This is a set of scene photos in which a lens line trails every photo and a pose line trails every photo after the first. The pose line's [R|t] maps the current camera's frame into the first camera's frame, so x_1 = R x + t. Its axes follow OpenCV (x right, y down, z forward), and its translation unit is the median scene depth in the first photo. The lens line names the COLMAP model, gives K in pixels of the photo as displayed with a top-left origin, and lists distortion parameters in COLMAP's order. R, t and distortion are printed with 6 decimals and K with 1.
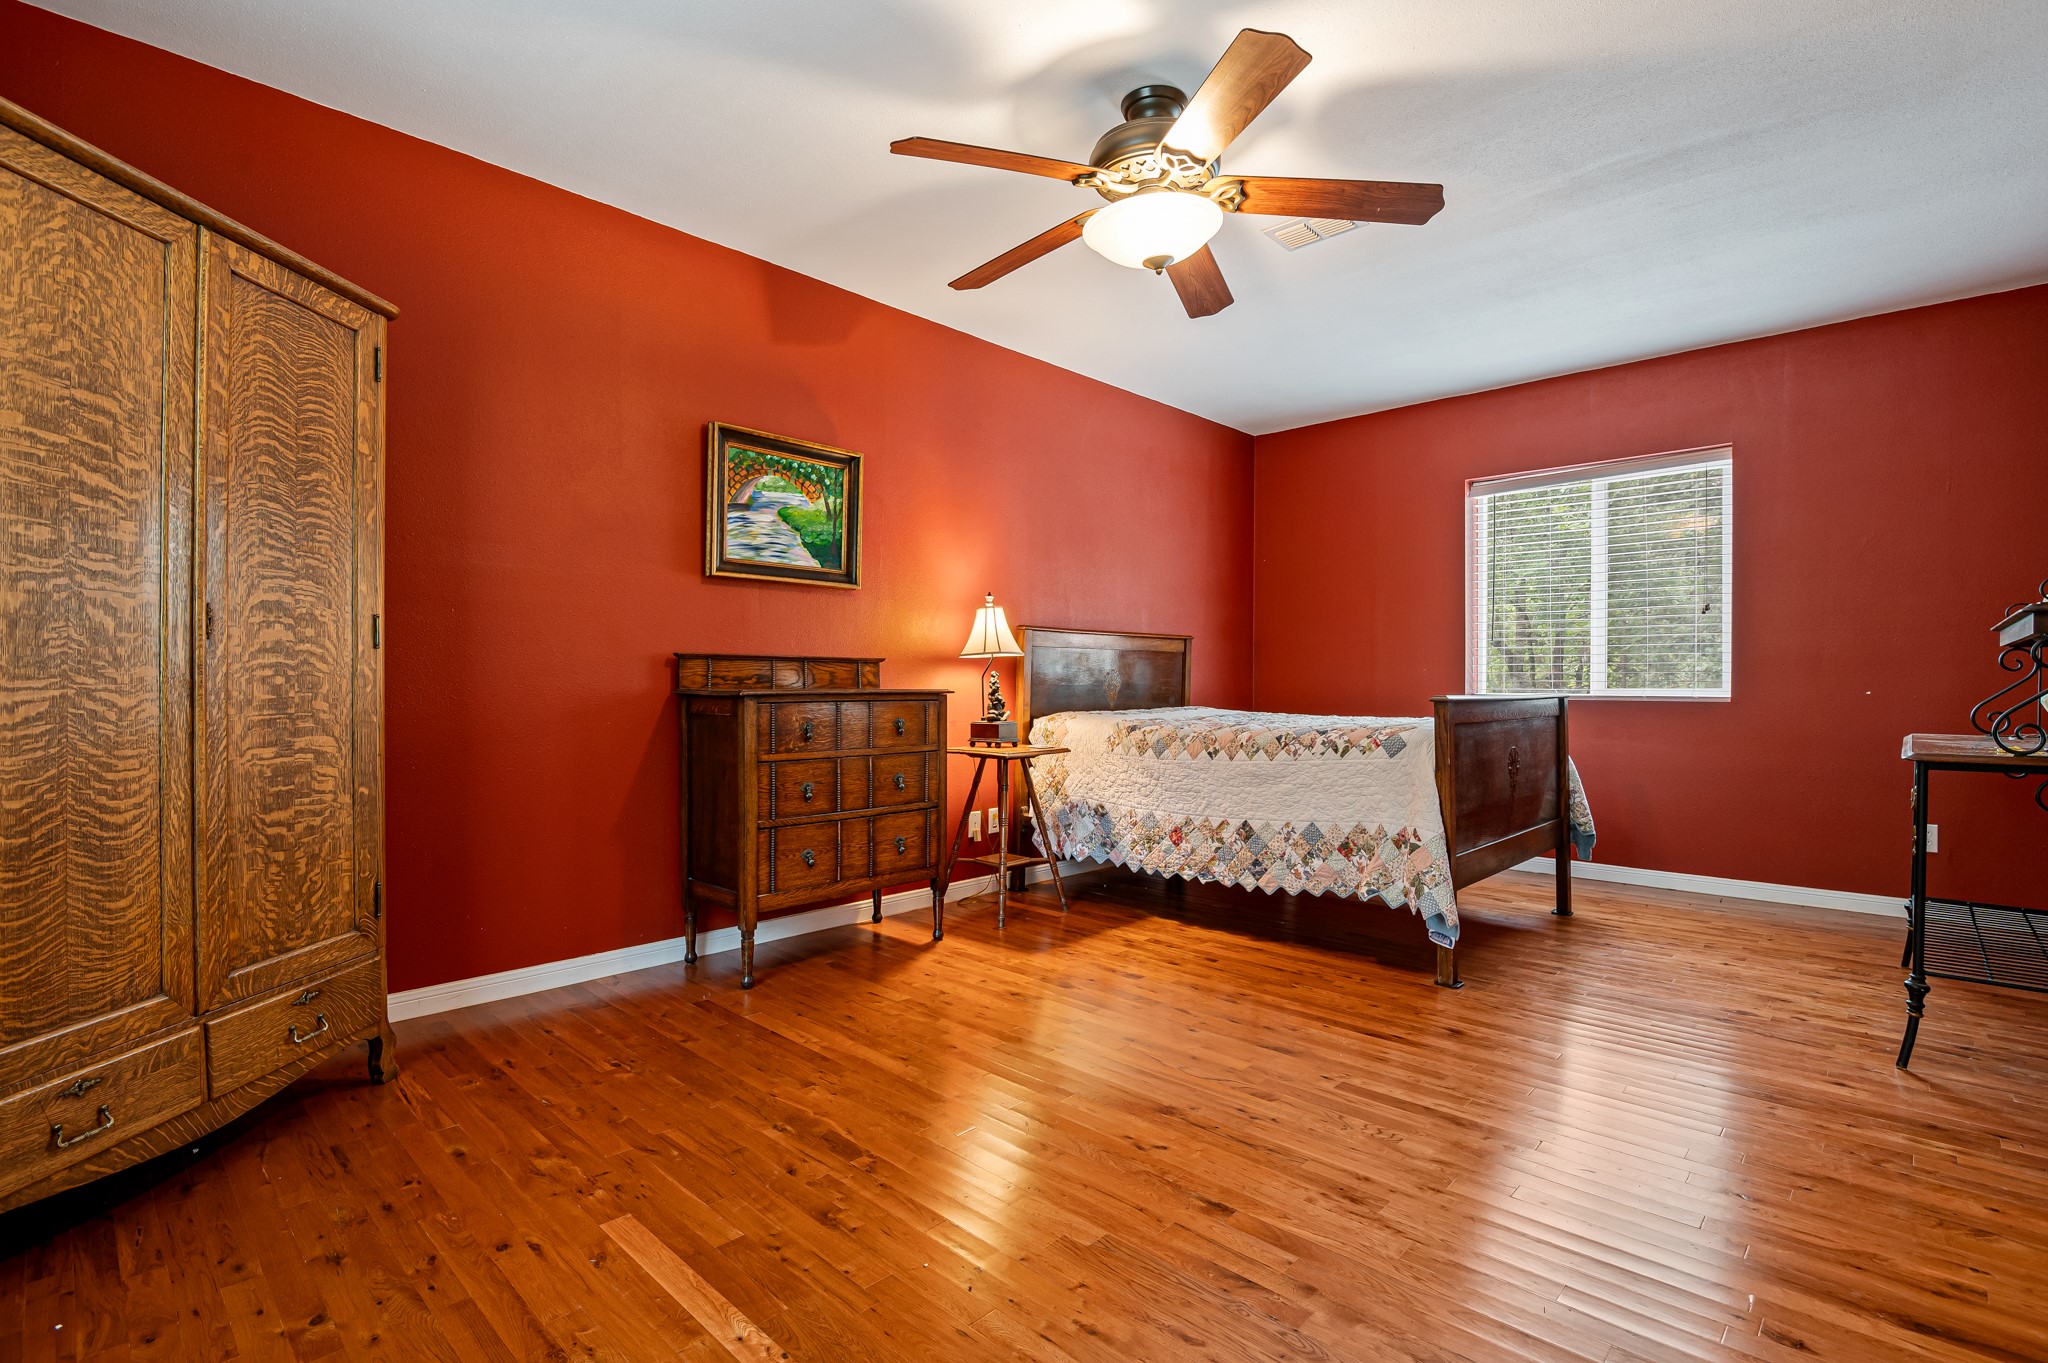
lens RADIAL K [[944.5, 0, 1029.7], [0, 944.5, 687.9], [0, 0, 1]] dist [-0.018039, -0.000477]
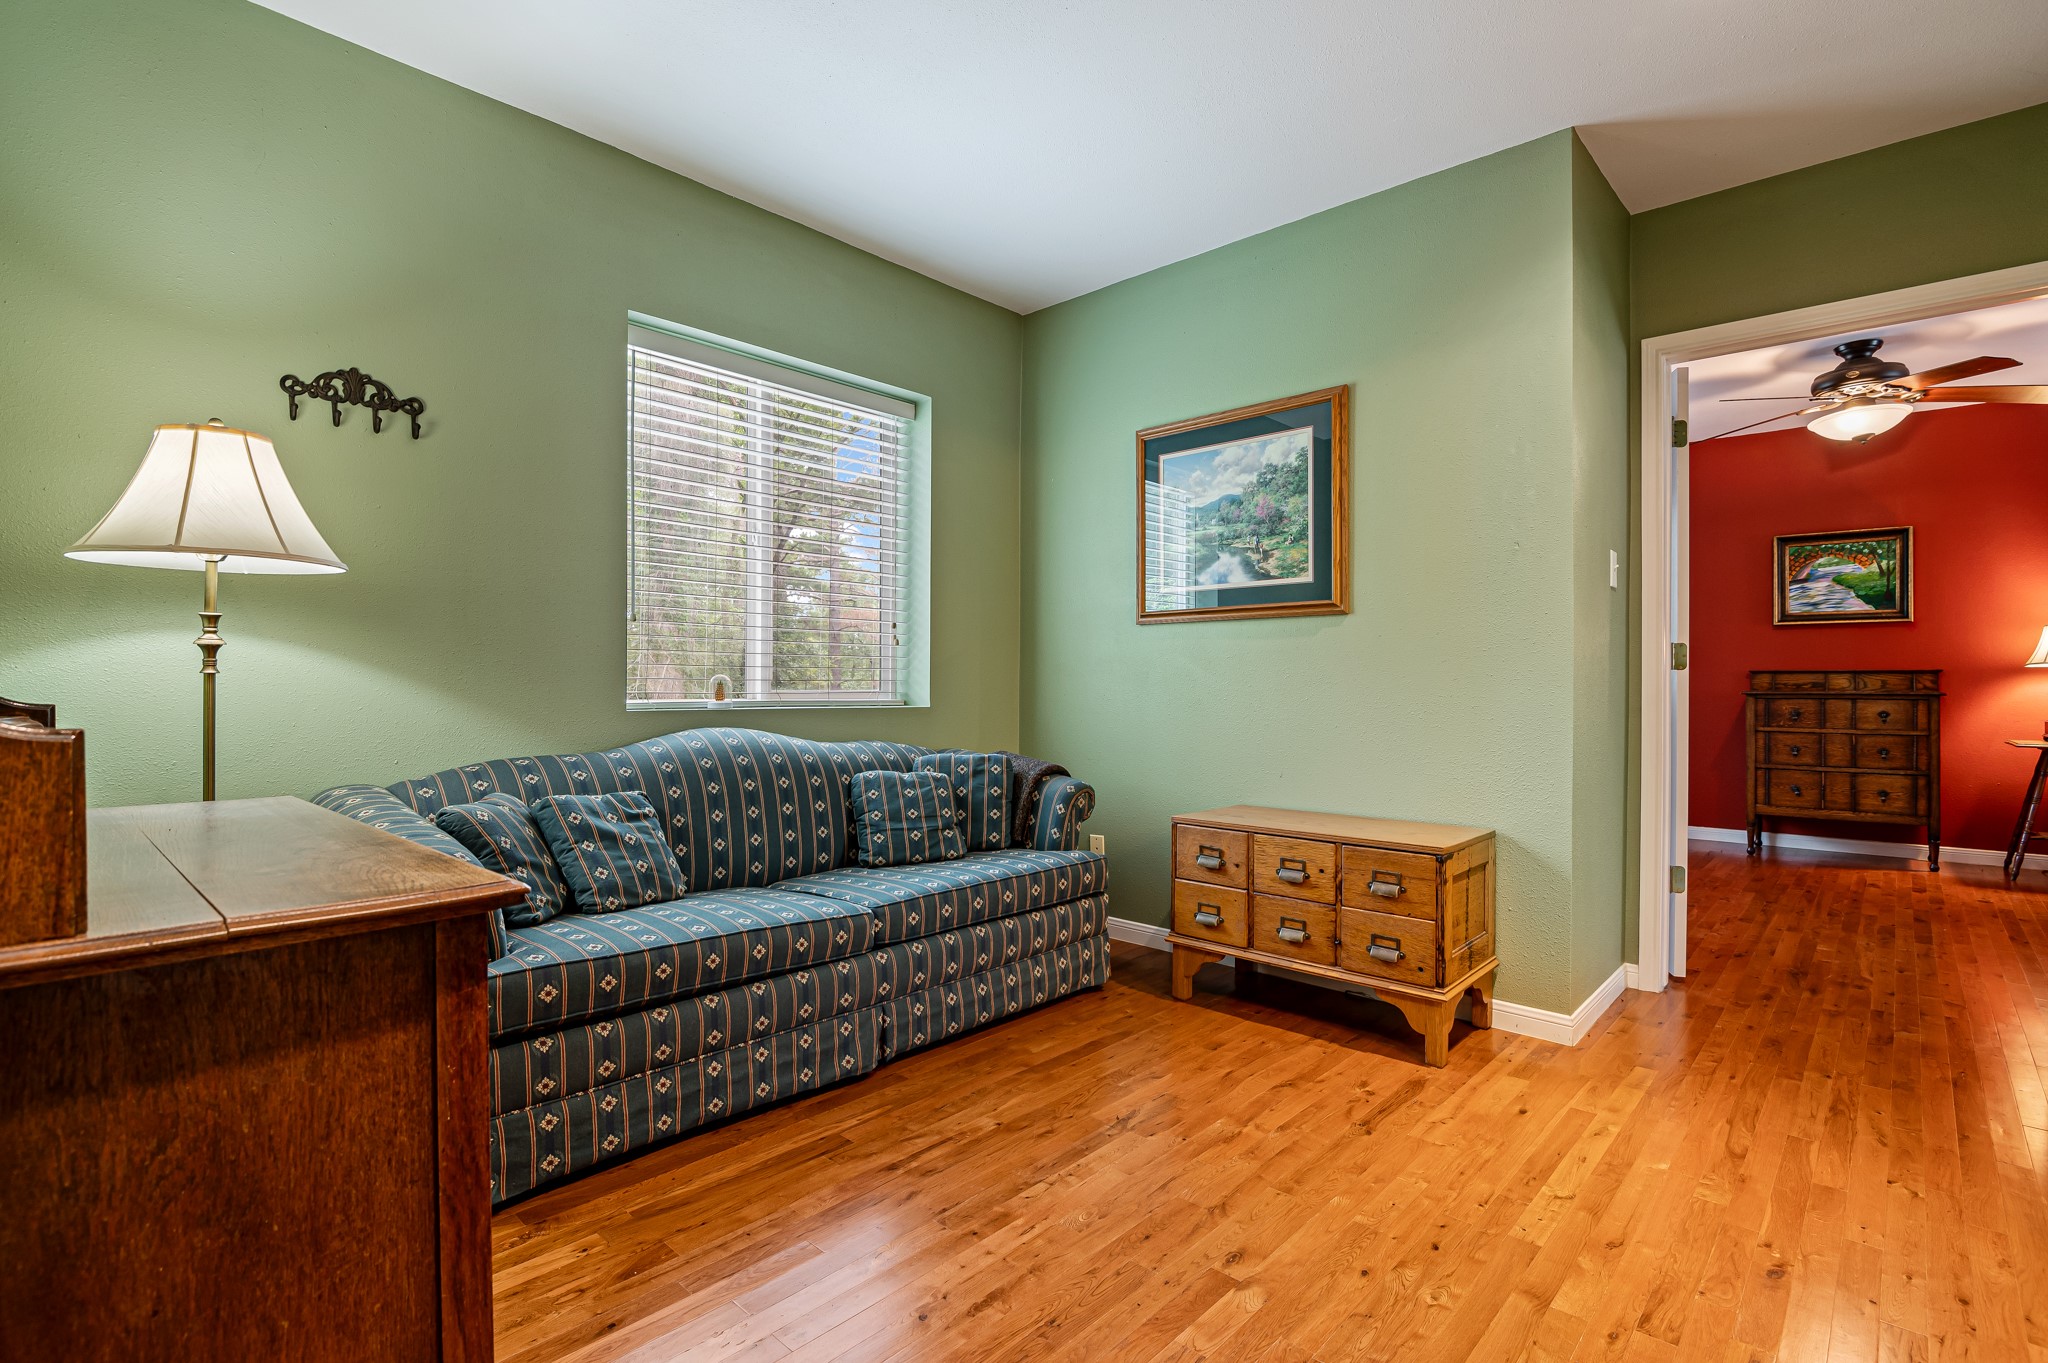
lens RADIAL K [[944.5, 0, 1032.3], [0, 944.5, 690.0], [0, 0, 1]] dist [-0.018039, -0.000477]
pose [[0.016833, 0.006437, -0.999838, 1.277130], [-0.009672, 0.999934, 0.006275, 0.002005], [0.999812, 0.009565, 0.016894, -0.364991]]
